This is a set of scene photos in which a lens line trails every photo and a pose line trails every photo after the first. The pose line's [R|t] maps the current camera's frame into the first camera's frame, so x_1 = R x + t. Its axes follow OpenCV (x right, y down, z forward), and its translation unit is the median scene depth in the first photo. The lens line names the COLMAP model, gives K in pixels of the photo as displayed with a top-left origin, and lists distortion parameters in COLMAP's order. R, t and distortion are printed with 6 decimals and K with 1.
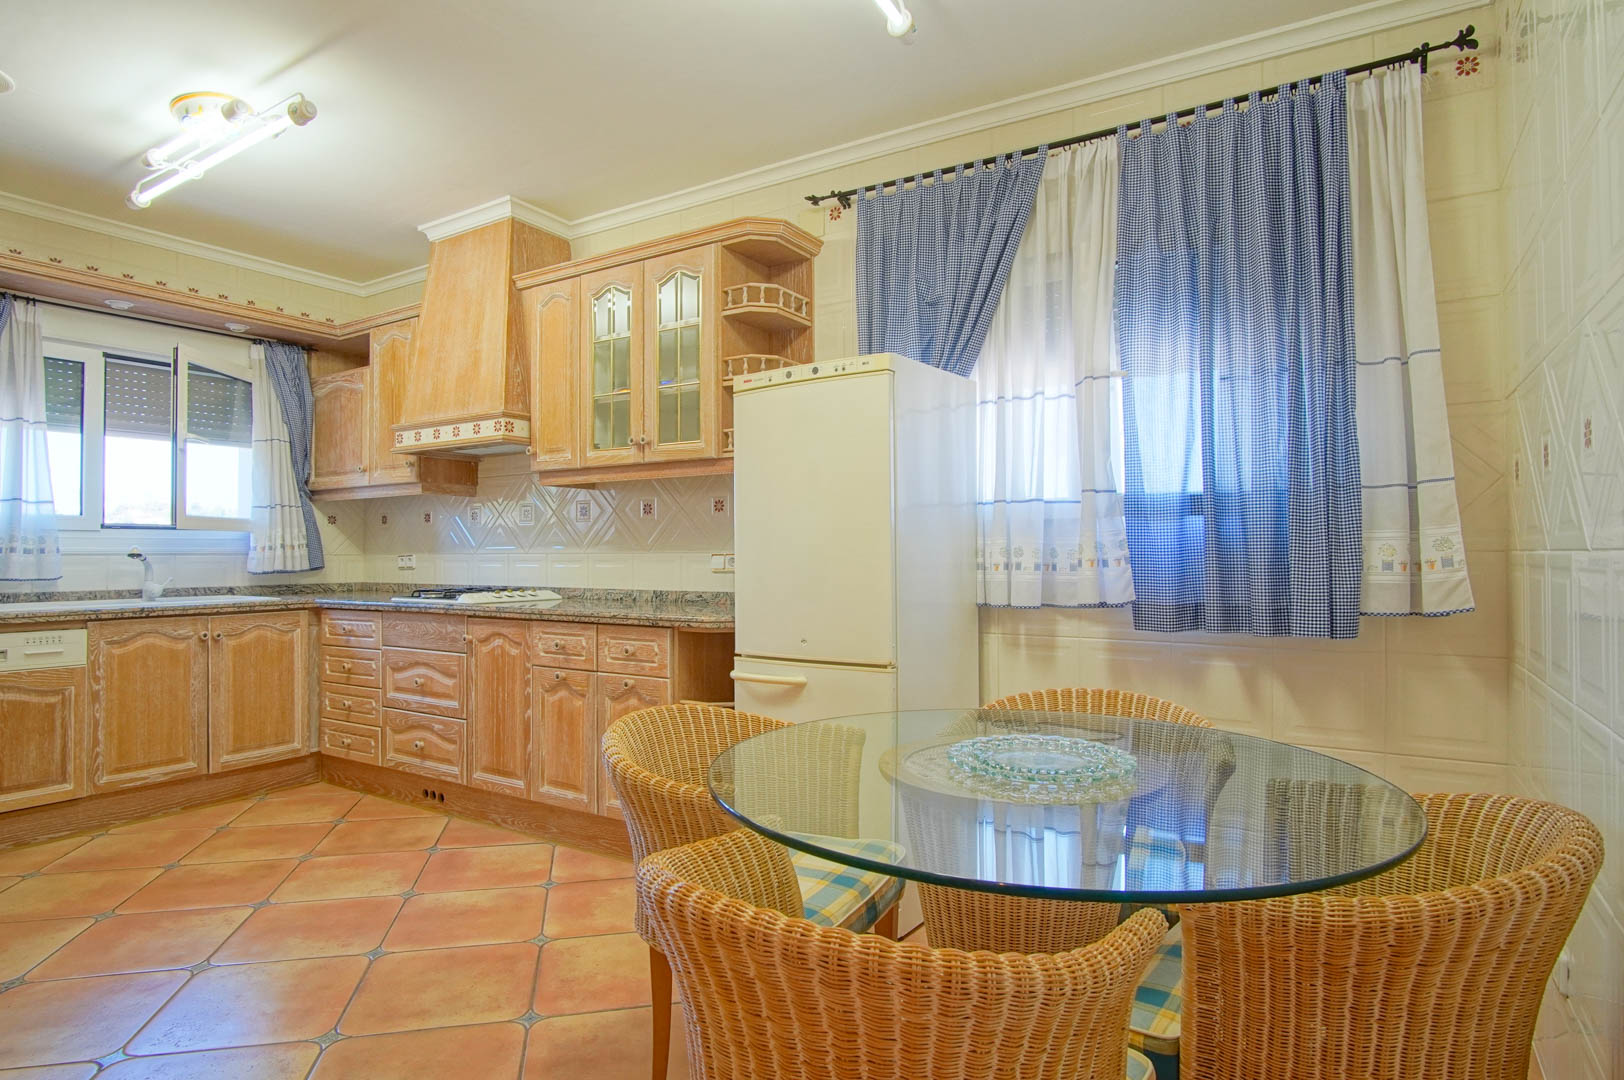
lens RADIAL K [[893.6, 0, 809.3], [0, 893.6, 536.9], [0, 0, 1]] dist [-0.028587, 0.004304]
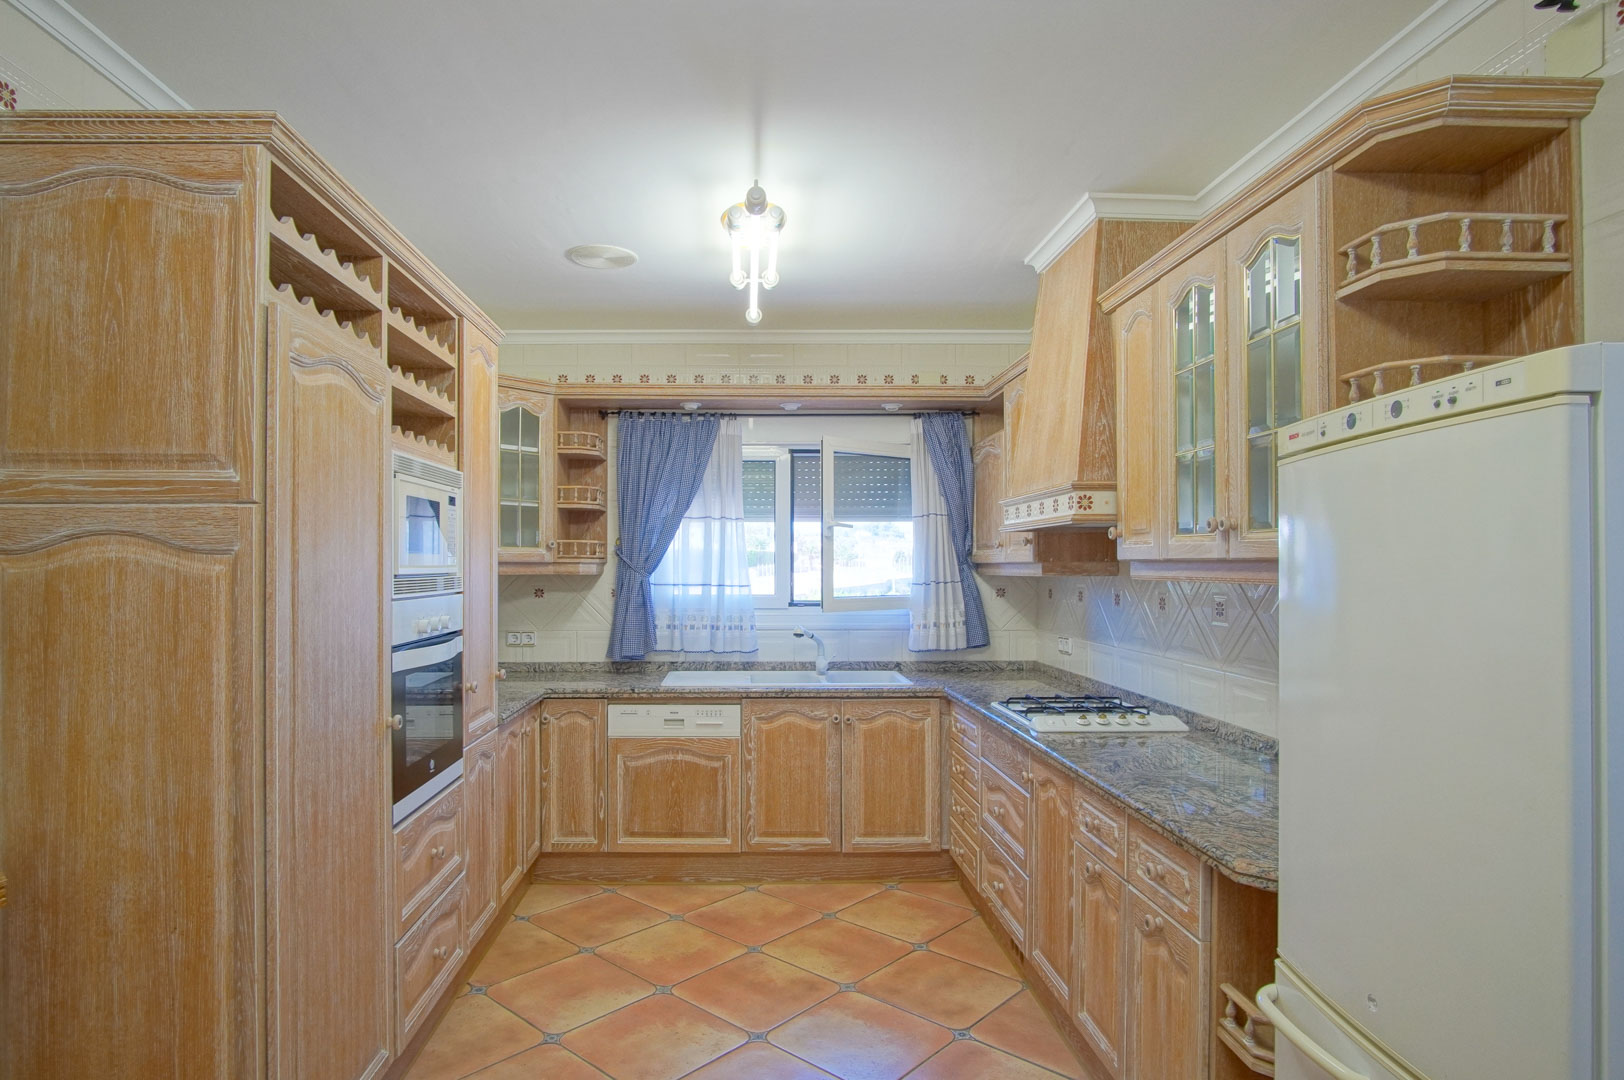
lens RADIAL K [[893.6, 0, 812.6], [0, 893.6, 543.5], [0, 0, 1]] dist [-0.028587, 0.004304]
pose [[0.544098, 0.000357, -0.839022, 0.171759], [0.011459, 0.999903, 0.007856, -0.099651], [0.838944, -0.013889, 0.544041, 0.407650]]
